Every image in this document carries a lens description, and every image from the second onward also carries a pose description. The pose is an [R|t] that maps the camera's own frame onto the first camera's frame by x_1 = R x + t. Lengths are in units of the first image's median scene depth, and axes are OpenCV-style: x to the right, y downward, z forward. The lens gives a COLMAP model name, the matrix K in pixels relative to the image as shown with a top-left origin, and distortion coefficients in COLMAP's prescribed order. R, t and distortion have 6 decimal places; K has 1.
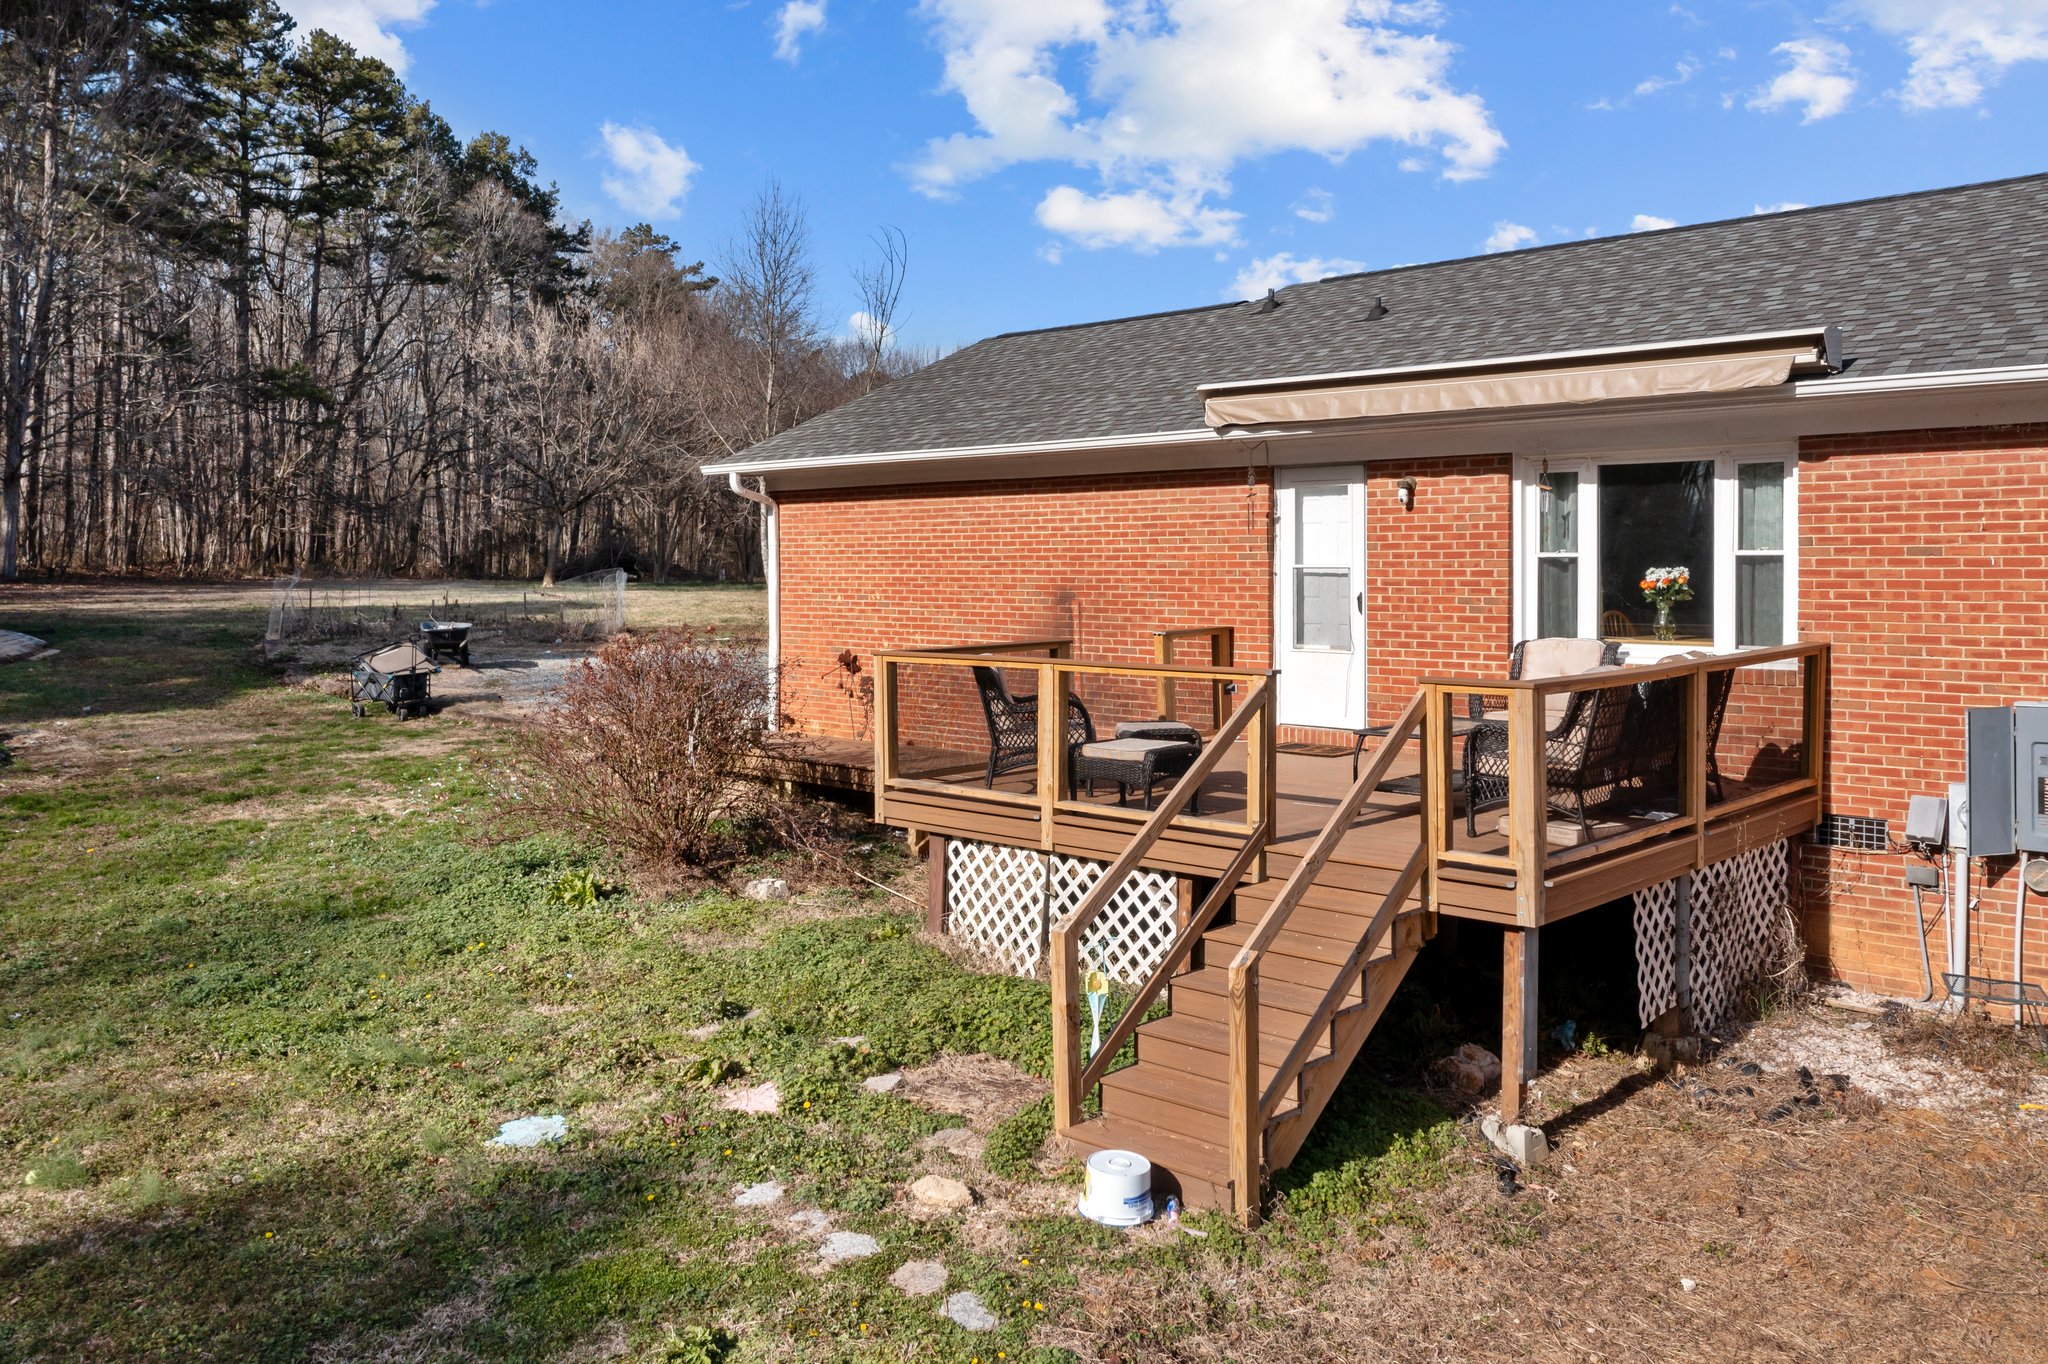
lens RADIAL K [[1636.5, 0, 1026.7], [0, 1636.5, 638.4], [0, 0, 1]] dist [0.000232, 0.008939]
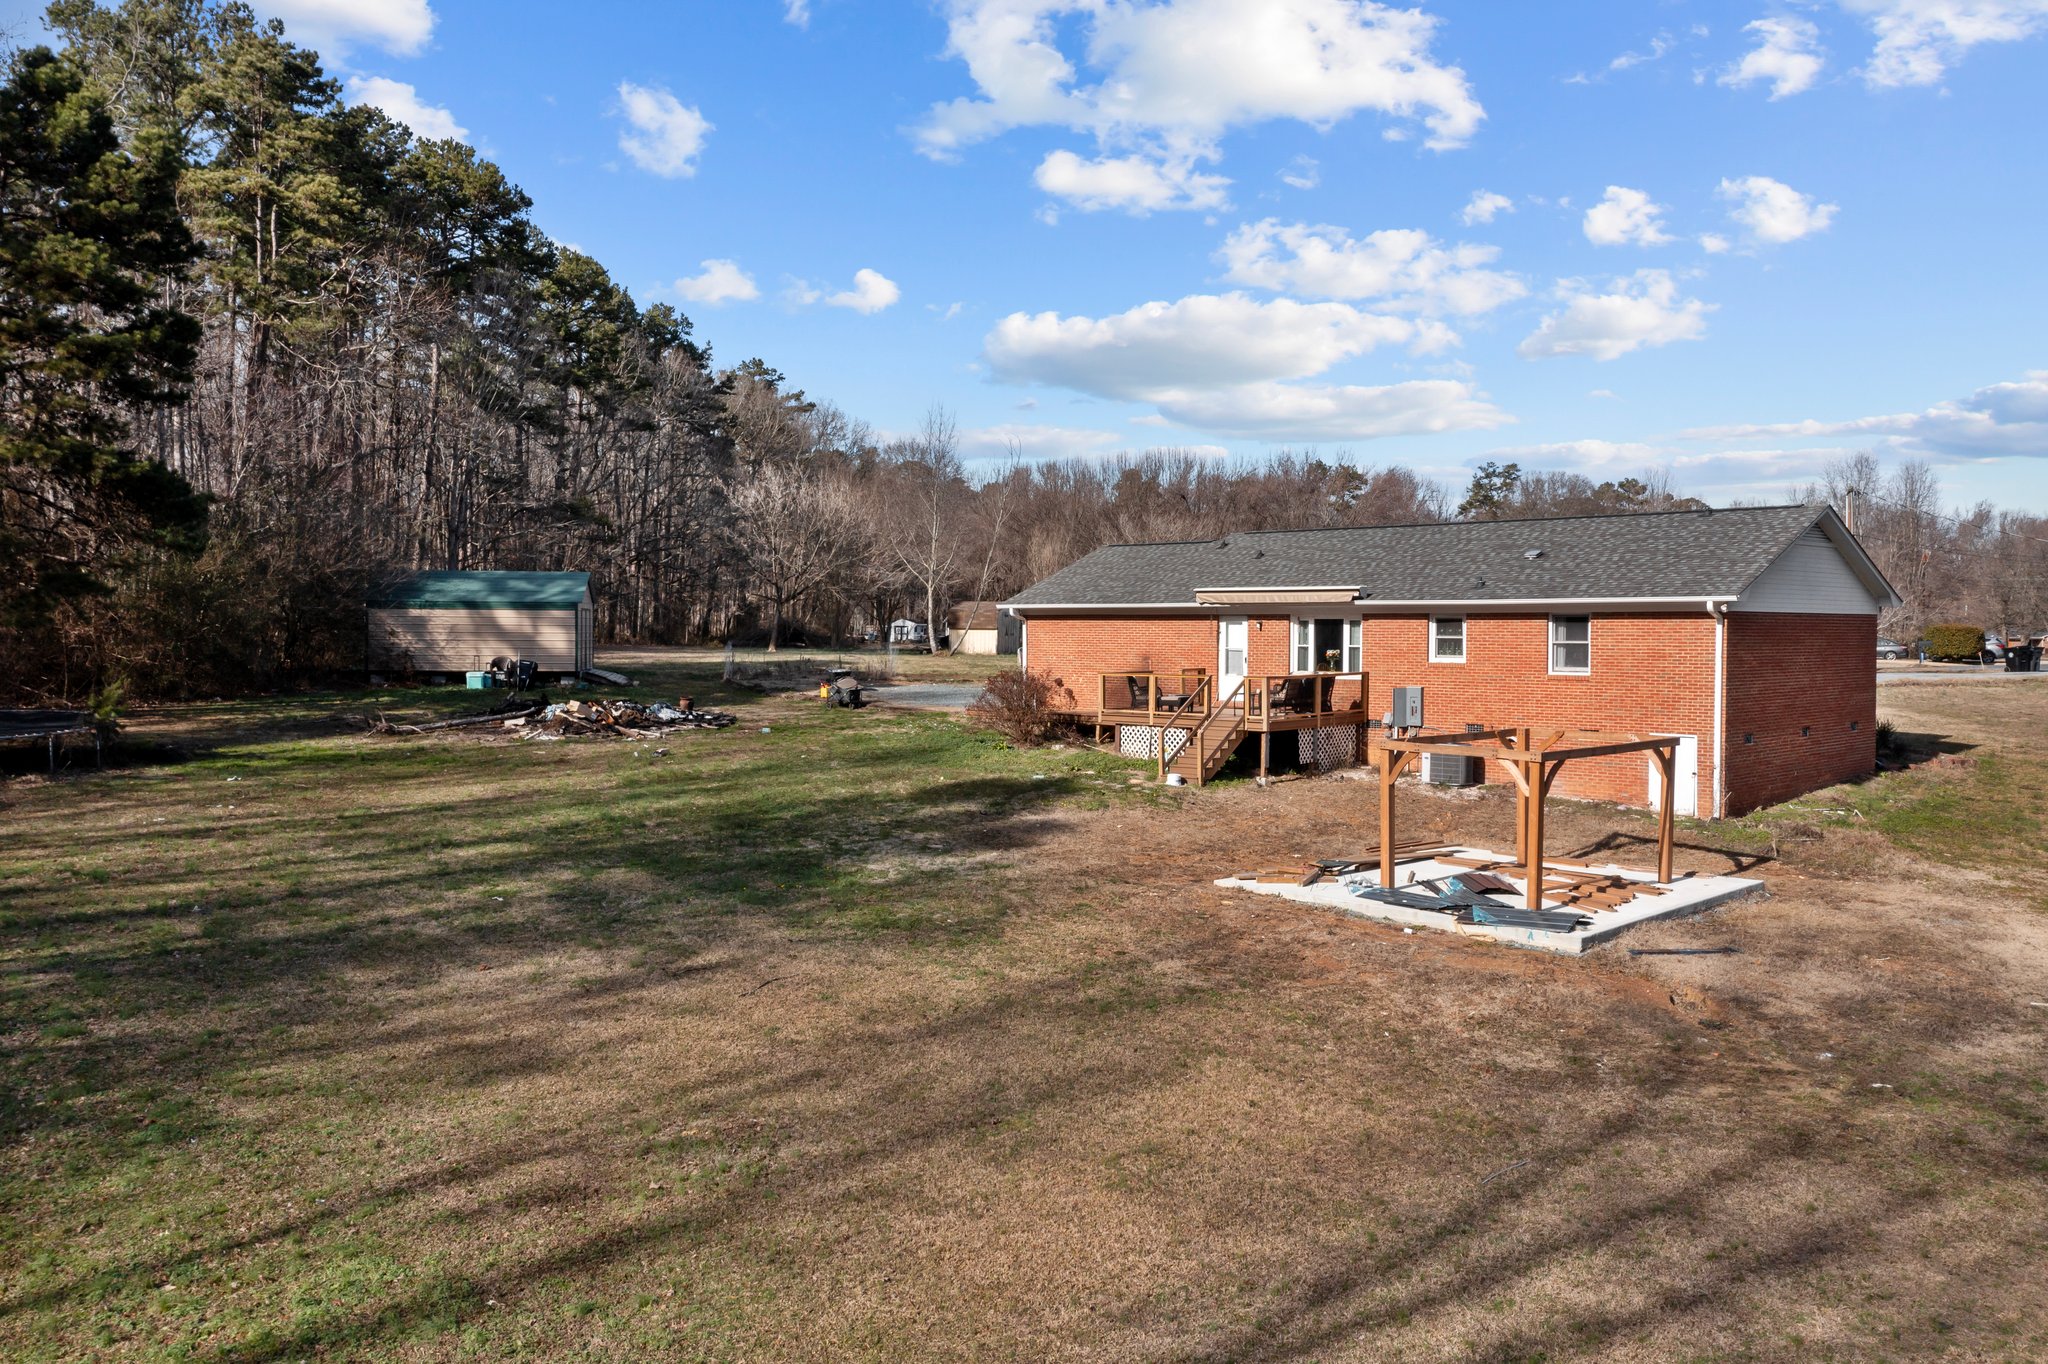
lens RADIAL K [[1636.5, 0, 984.4], [0, 1636.5, 640.7], [0, 0, 1]] dist [0.000232, 0.008939]
pose [[0.999485, 0.009143, -0.030750, -0.216466], [-0.010373, 0.999143, -0.040073, 0.078057], [0.030358, 0.040371, 0.998723, -2.330836]]
